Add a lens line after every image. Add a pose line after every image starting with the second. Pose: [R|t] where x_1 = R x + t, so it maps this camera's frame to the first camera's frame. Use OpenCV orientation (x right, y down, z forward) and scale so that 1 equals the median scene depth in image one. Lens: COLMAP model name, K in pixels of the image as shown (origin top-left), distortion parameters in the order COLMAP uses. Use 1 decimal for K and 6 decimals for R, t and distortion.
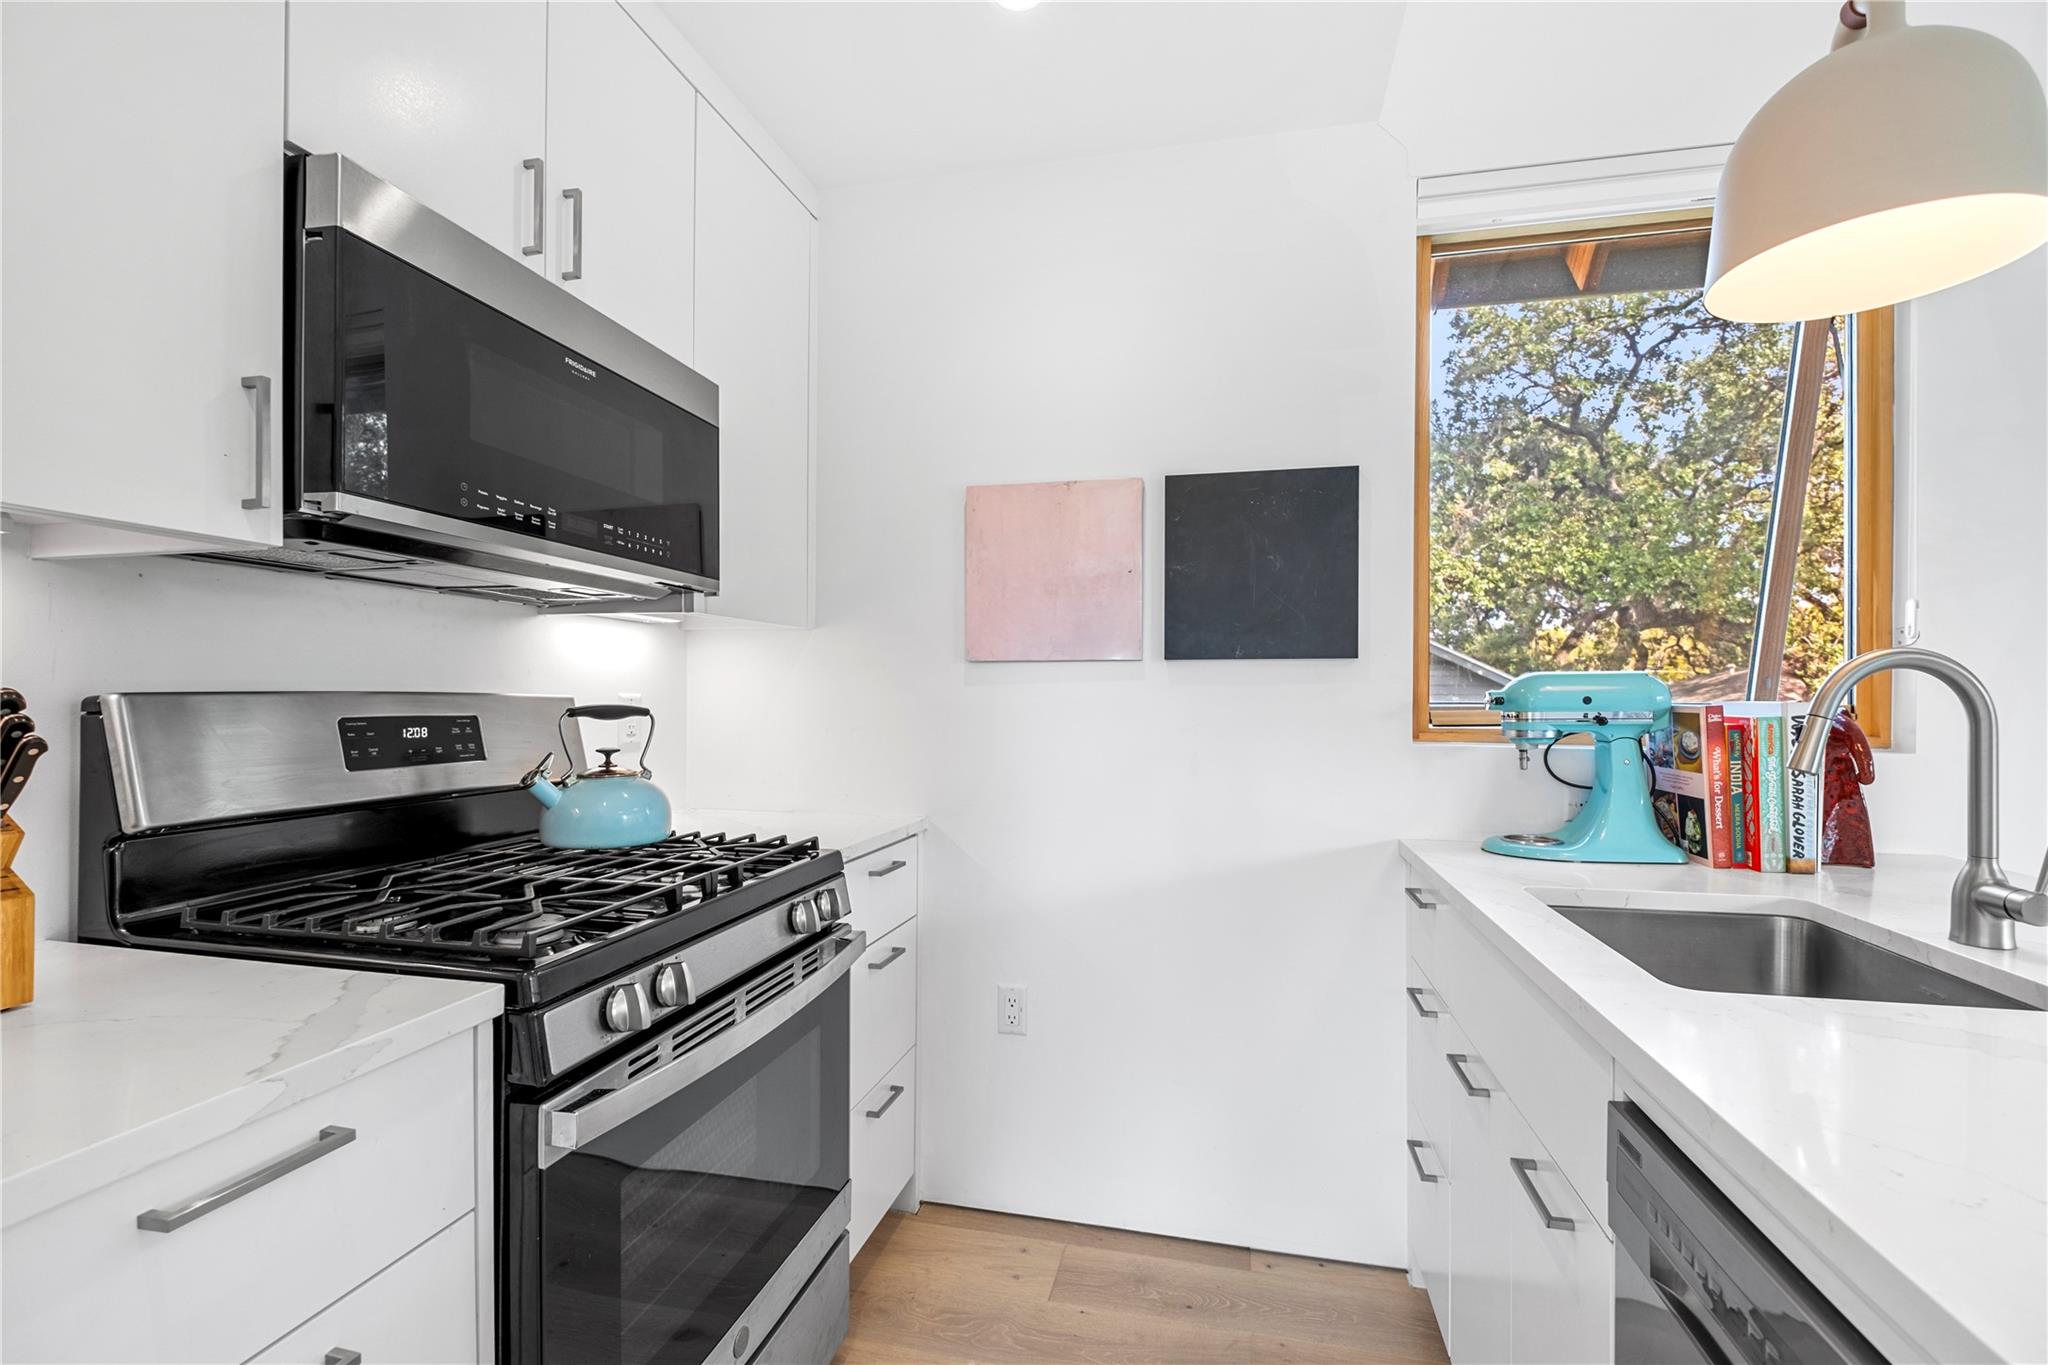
lens RADIAL K [[895.0, 0, 1027.9], [0, 895.0, 695.8], [0, 0, 1]] dist [0.004850, -0.006885]
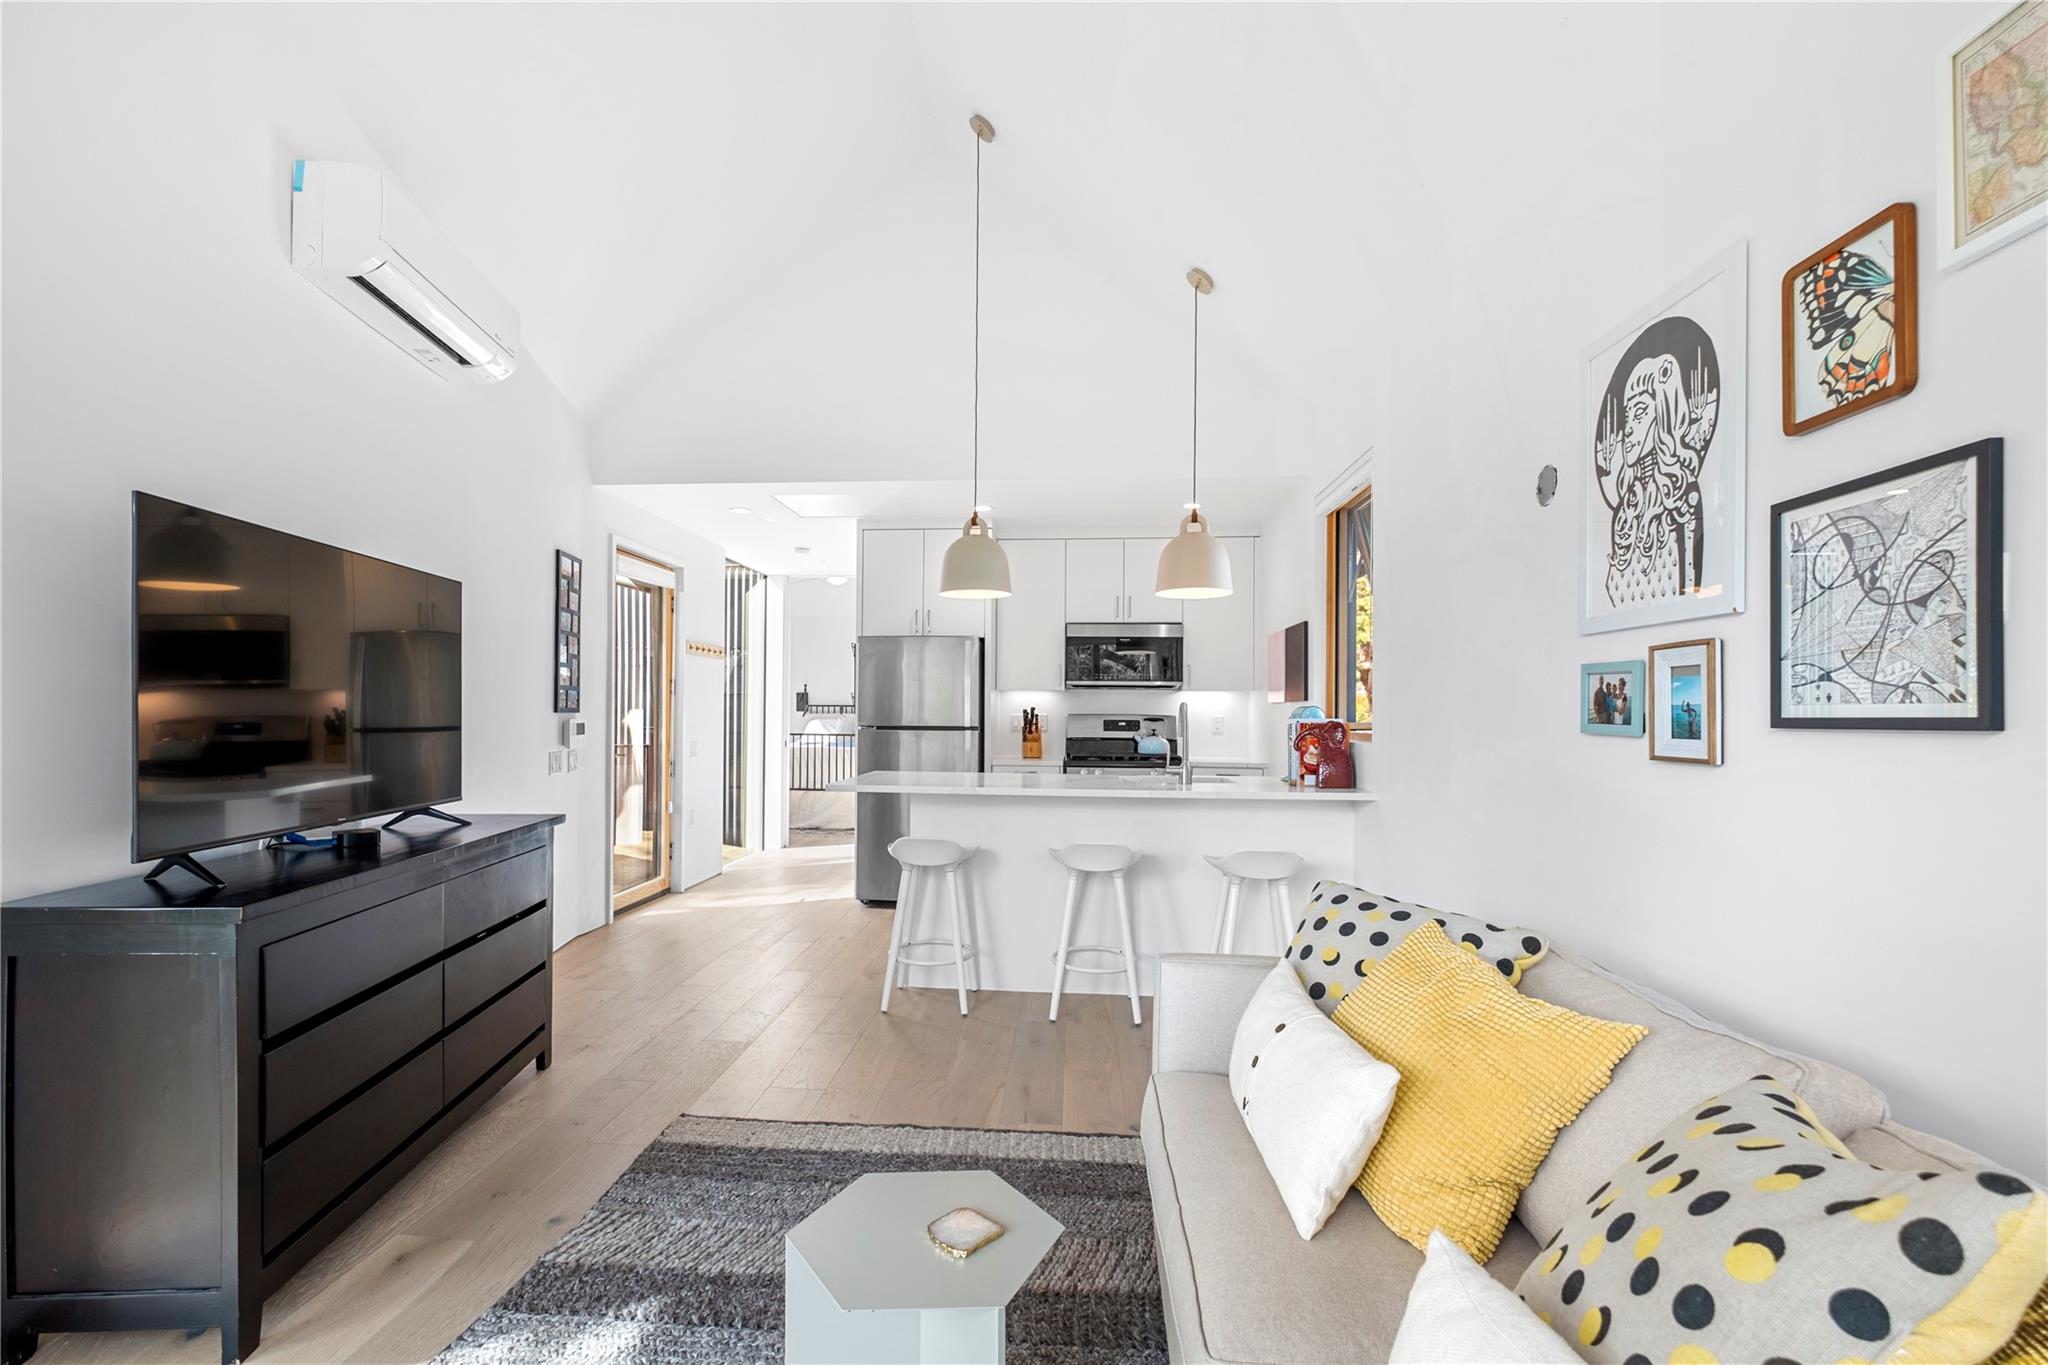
lens RADIAL K [[896.2, 0, 1020.0], [0, 896.2, 716.9], [0, 0, 1]] dist [-0.000589, -0.005018]
pose [[0.163787, 0.003307, -0.986490, 3.187163], [-0.008834, 0.999959, 0.001886, 0.003816], [0.986456, 0.008406, 0.163809, -0.182050]]
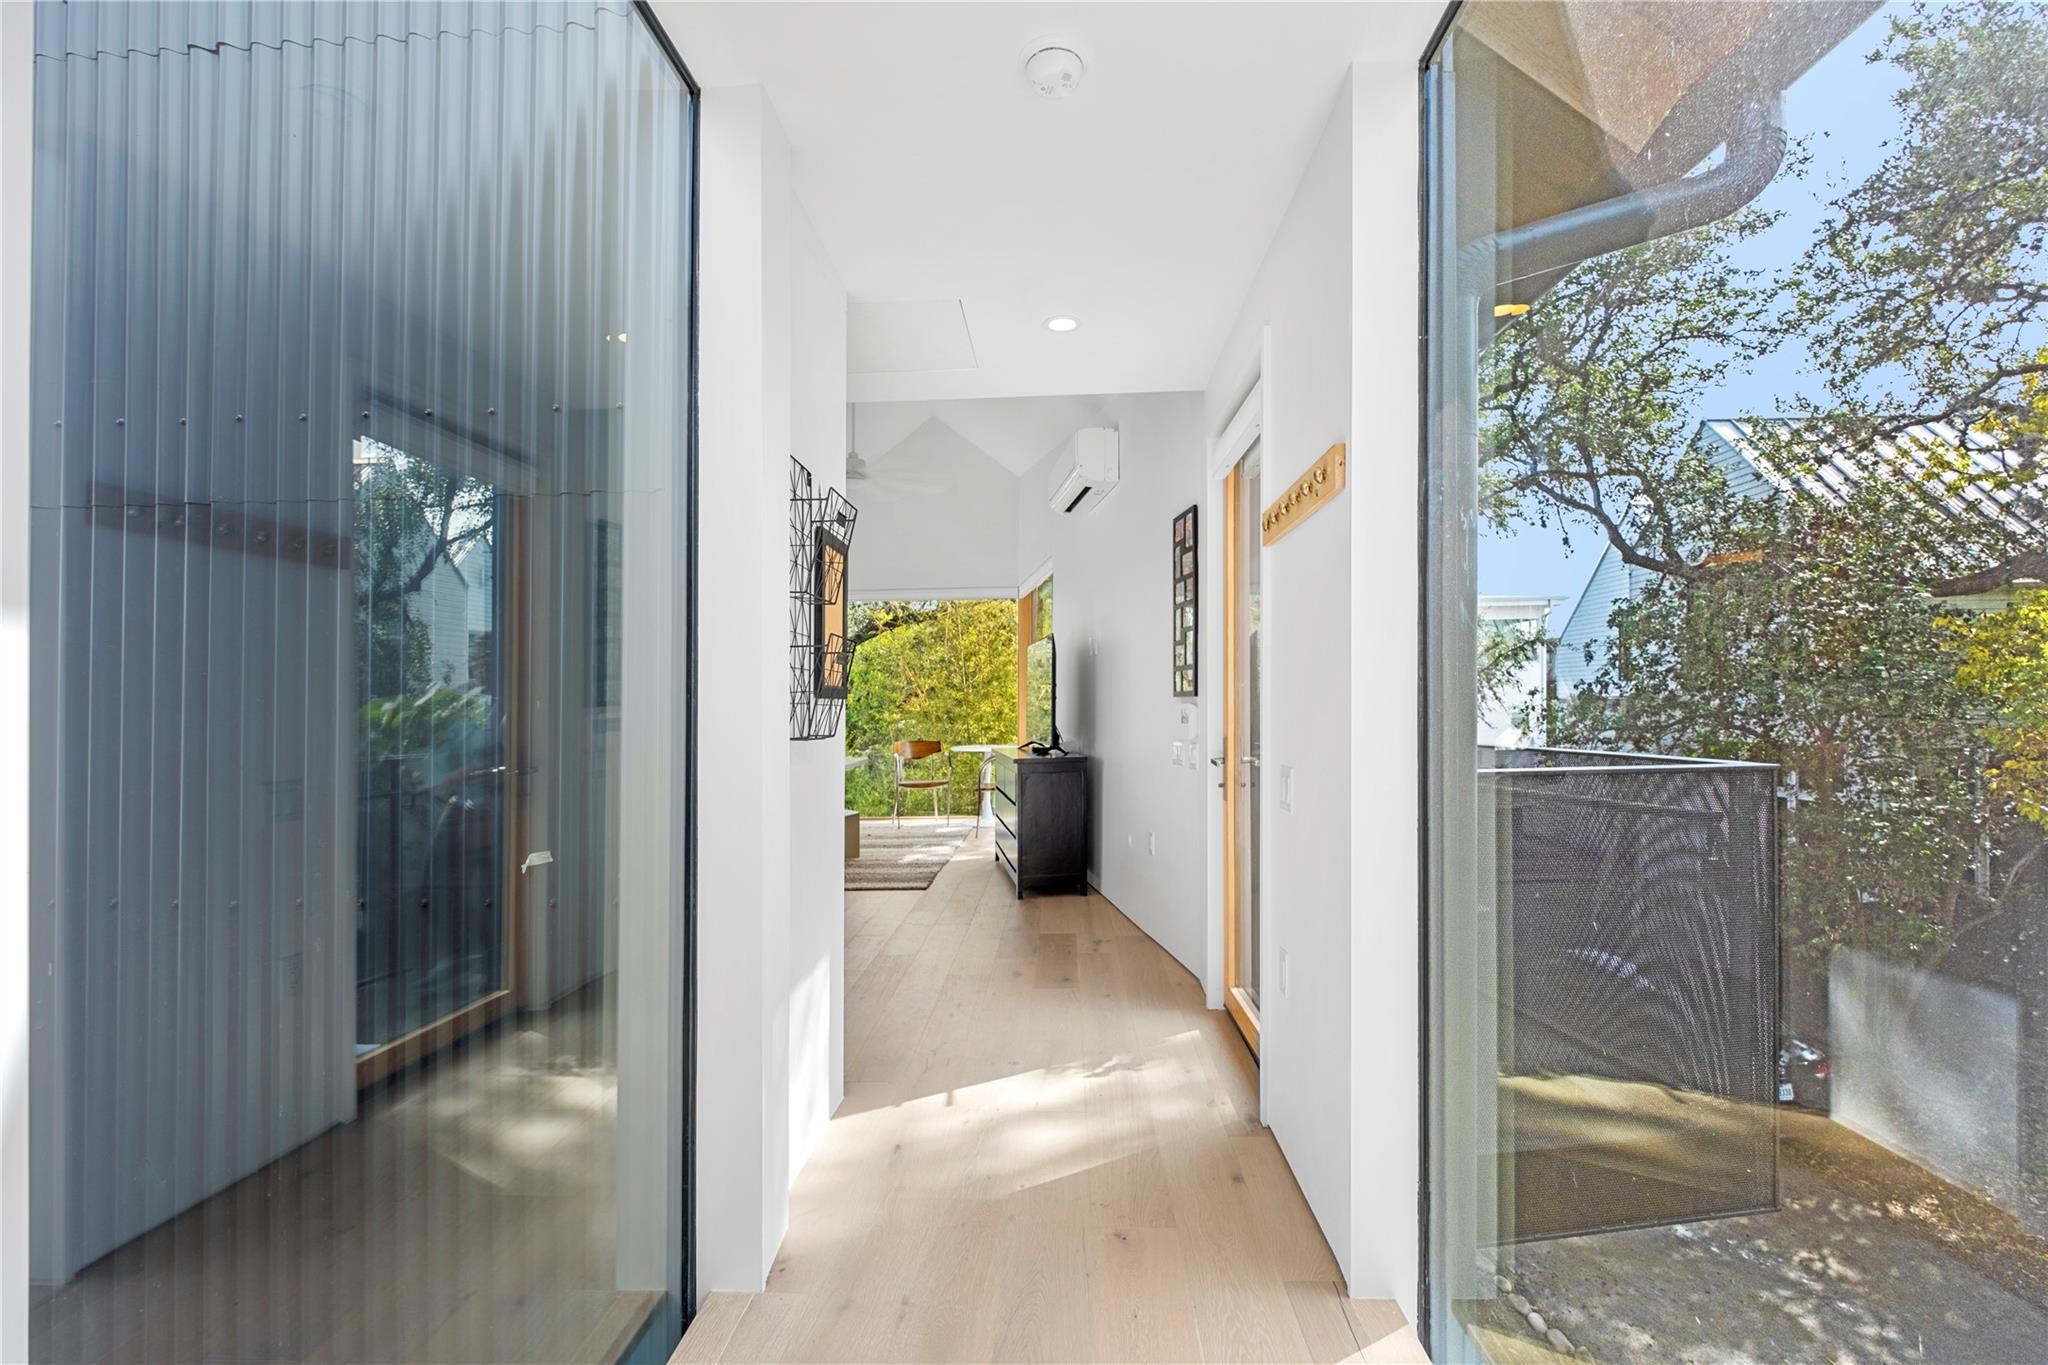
lens RADIAL K [[886.2, 0, 1025.6], [0, 886.2, 693.6], [0, 0, 1]] dist [0.001421, -0.003970]
pose [[-0.184892, 0.010001, 0.982708, -2.293033], [0.003088, 0.999949, -0.009596, 0.022375], [-0.982754, 0.001261, -0.184913, -0.262692]]
